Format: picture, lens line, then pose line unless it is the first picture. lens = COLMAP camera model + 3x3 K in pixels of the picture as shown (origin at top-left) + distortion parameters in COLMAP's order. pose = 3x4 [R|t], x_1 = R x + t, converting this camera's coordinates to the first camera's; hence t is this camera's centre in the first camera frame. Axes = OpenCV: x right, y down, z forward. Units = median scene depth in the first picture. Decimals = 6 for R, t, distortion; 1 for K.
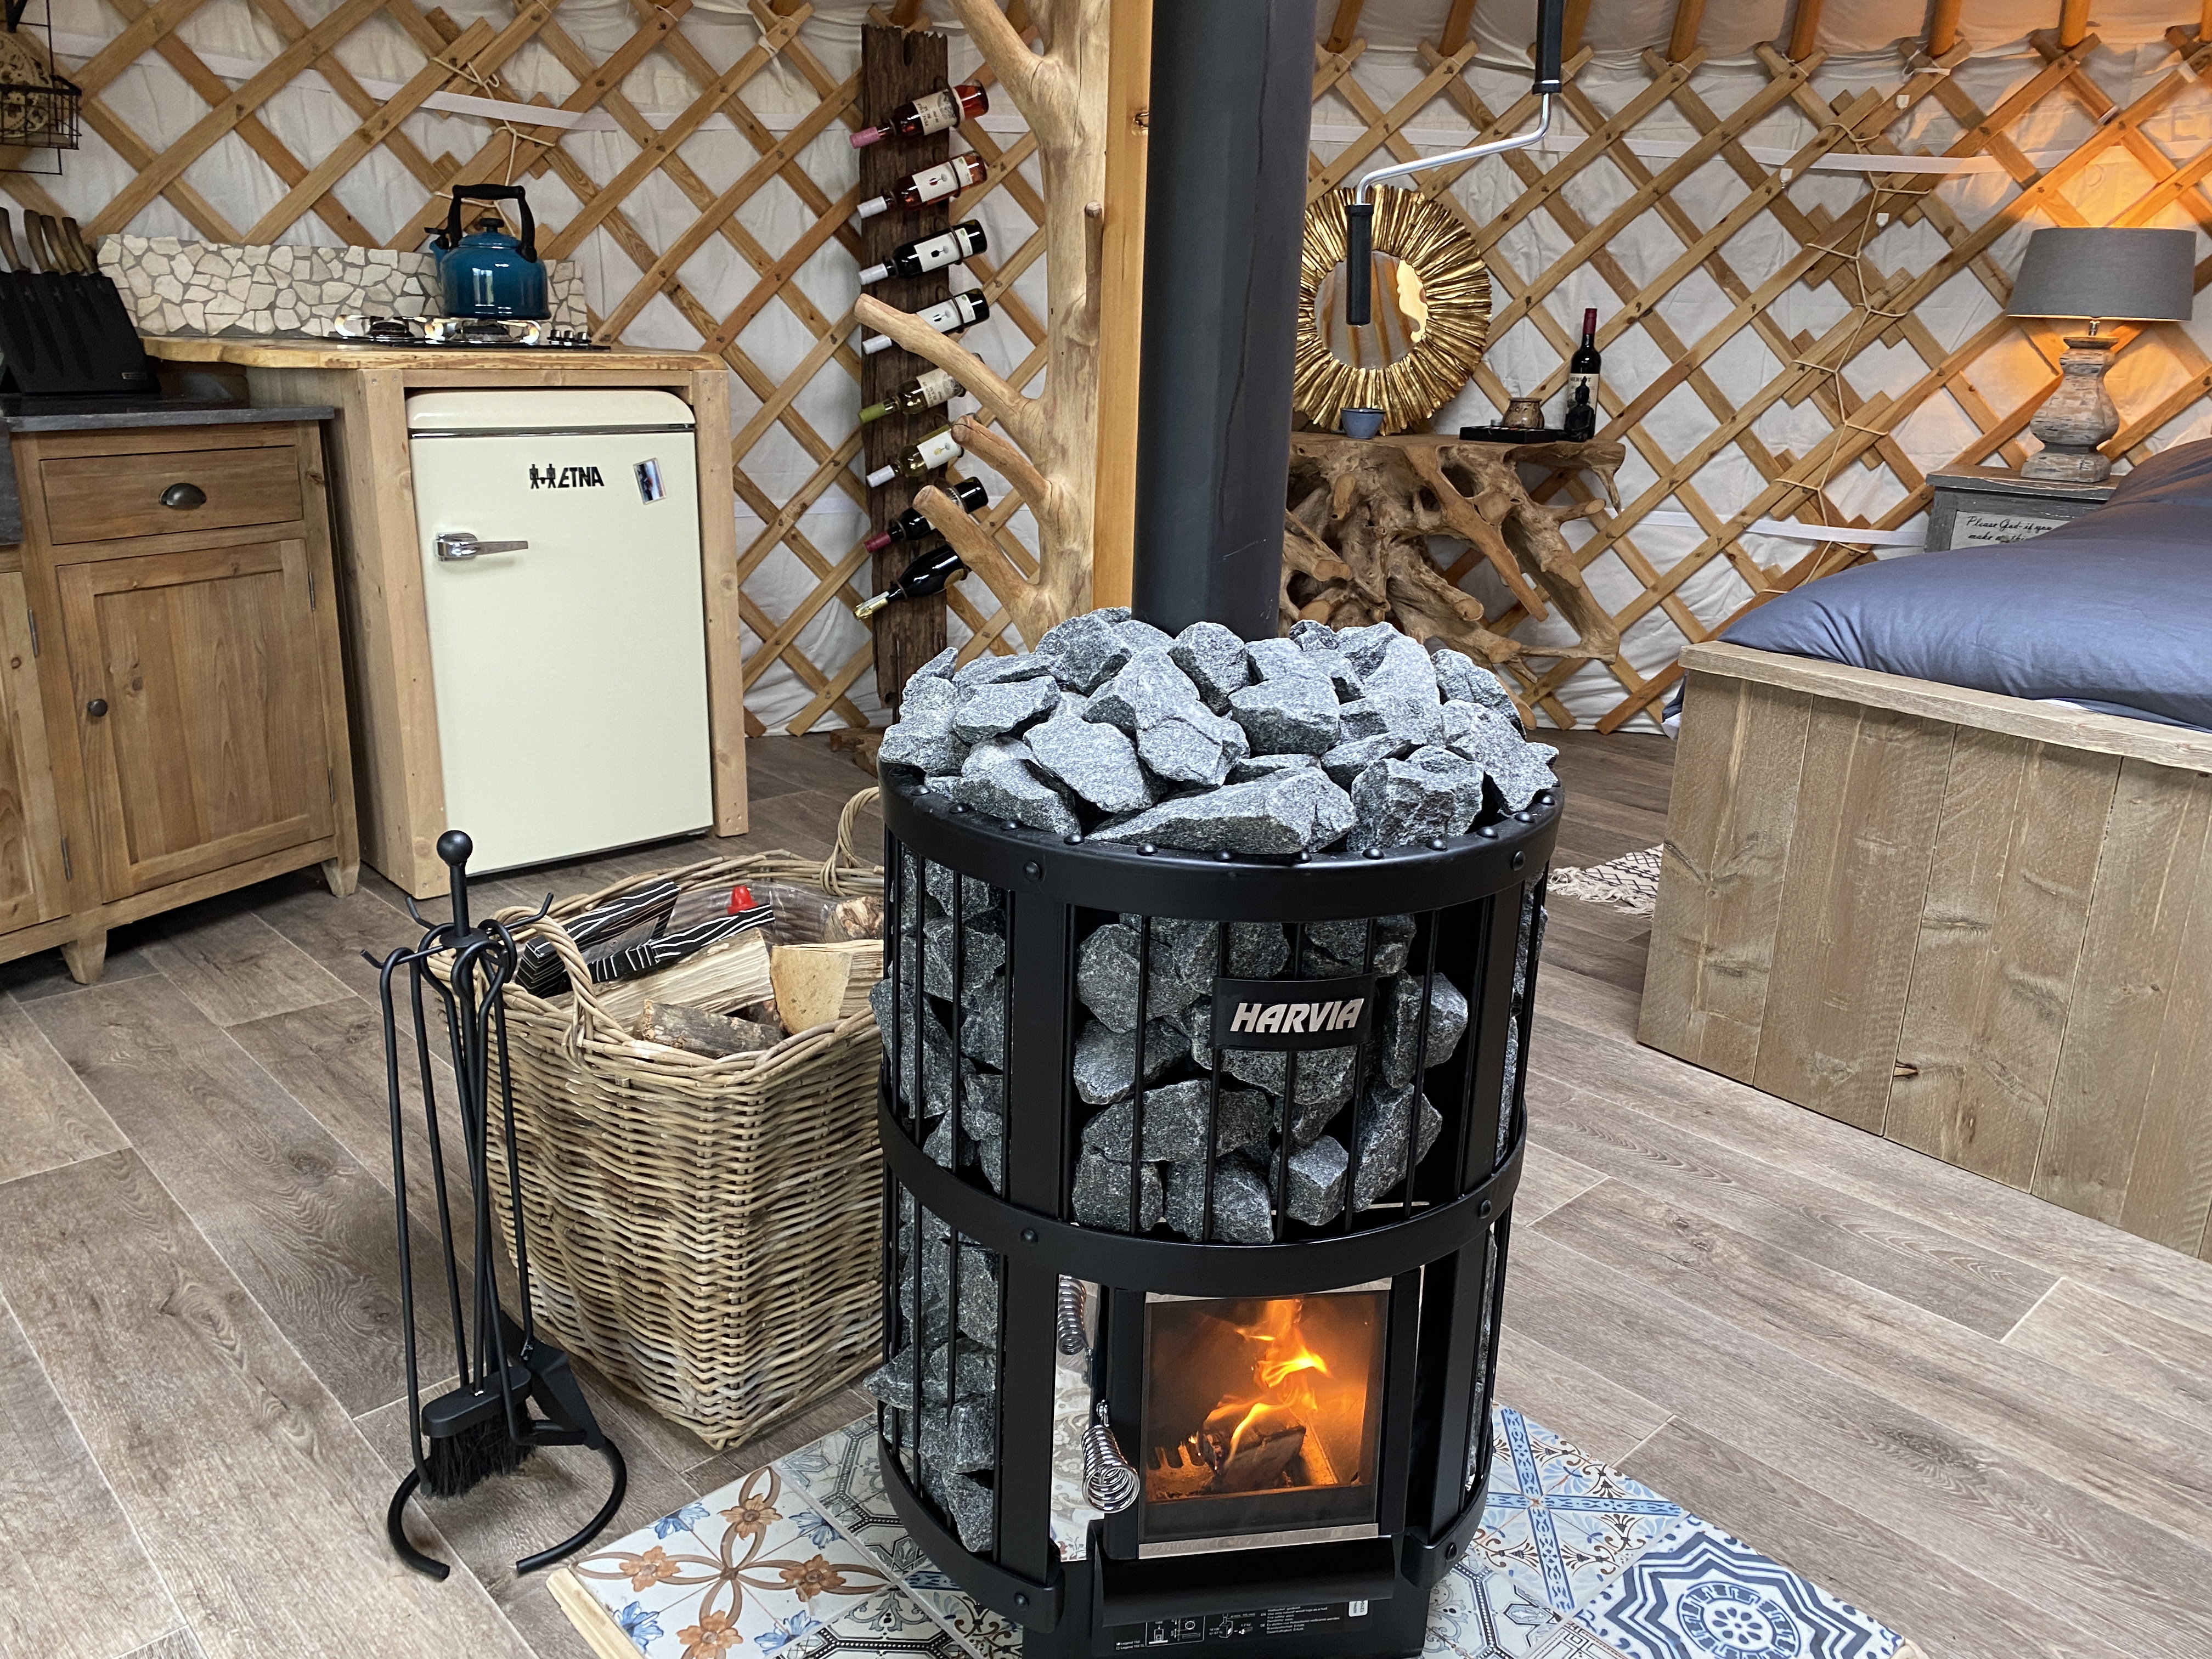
lens RADIAL K [[1685.0, 0, 1110.3], [0, 1685.0, 808.3], [0, 0, 1]] dist [0.022767, -0.015680]
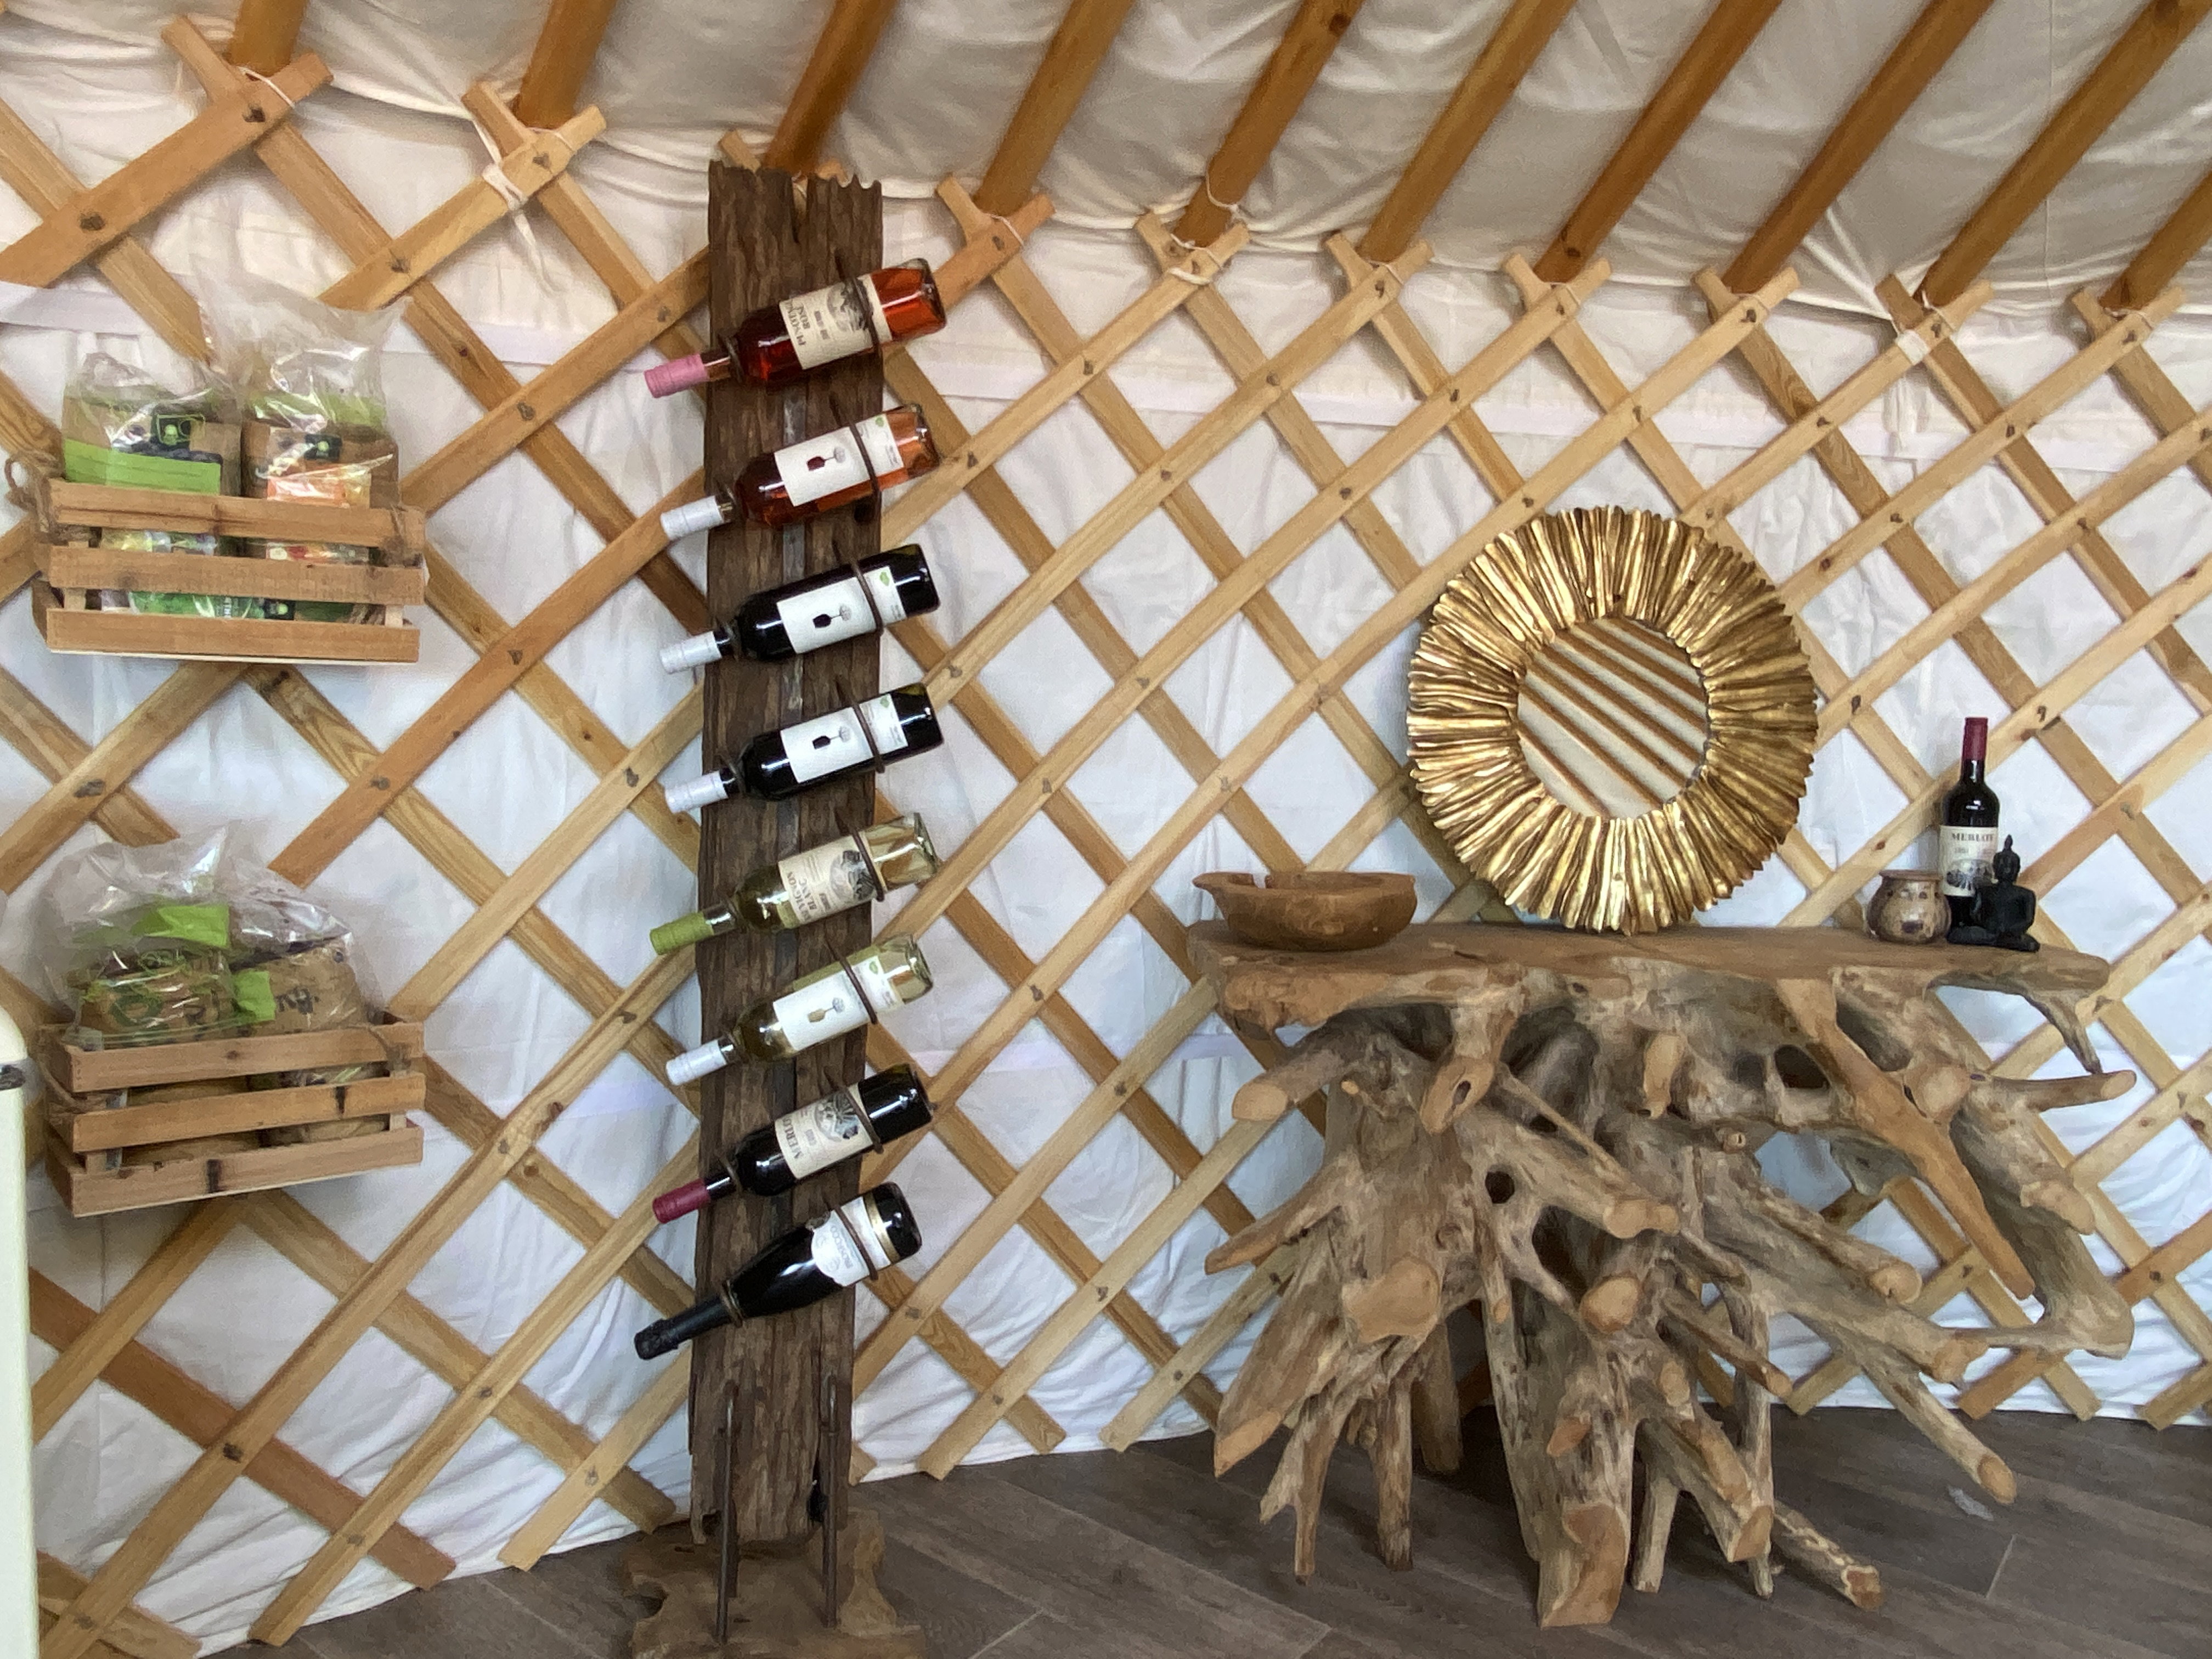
lens RADIAL K [[1642.6, 0, 1112.9], [0, 1642.6, 823.0], [0, 0, 1]] dist [0.053548, -0.017506]
pose [[0.988310, -0.008585, 0.152215, -0.116188], [0.038606, 0.979965, -0.195392, -0.195234], [-0.147488, 0.198985, 0.968841, 0.610036]]
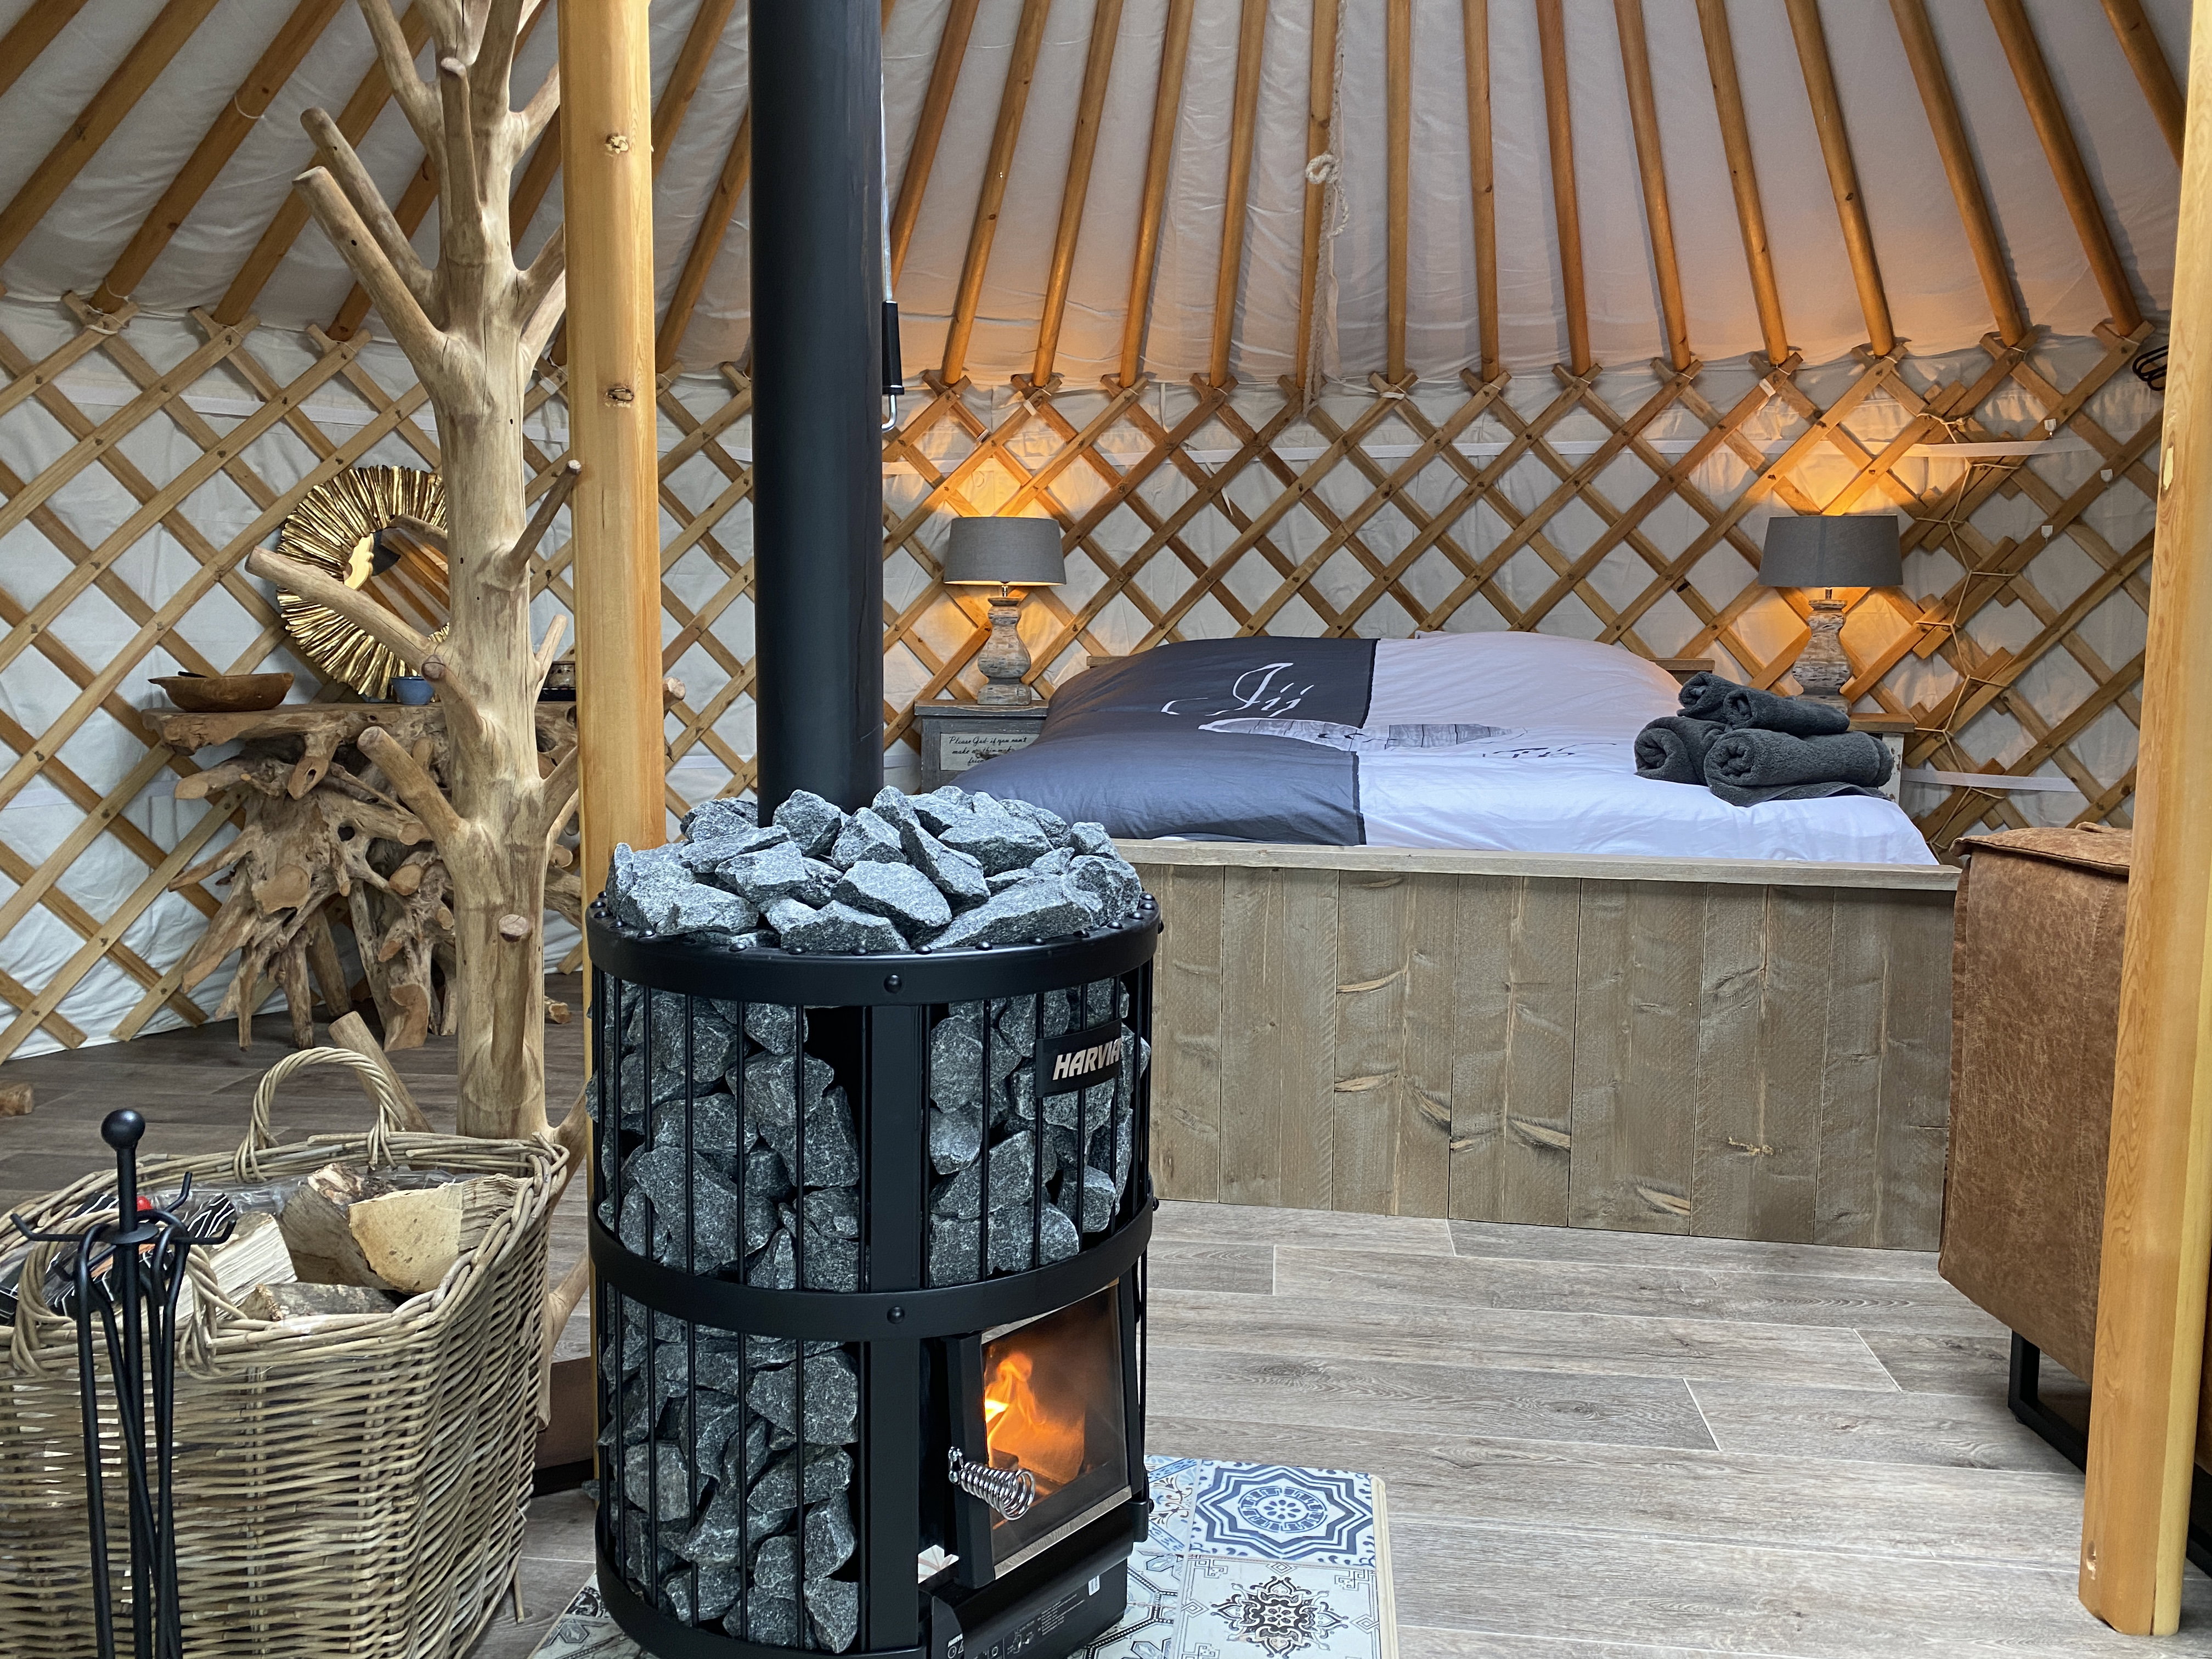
lens RADIAL K [[1685.0, 0, 1108.0], [0, 1685.0, 804.5], [0, 0, 1]] dist [0.022767, -0.015680]
pose [[0.763409, -0.095721, 0.638784, -0.226281], [0.200293, 0.975291, -0.093223, 0.018364], [-0.614076, 0.199111, 0.763718, -0.013541]]
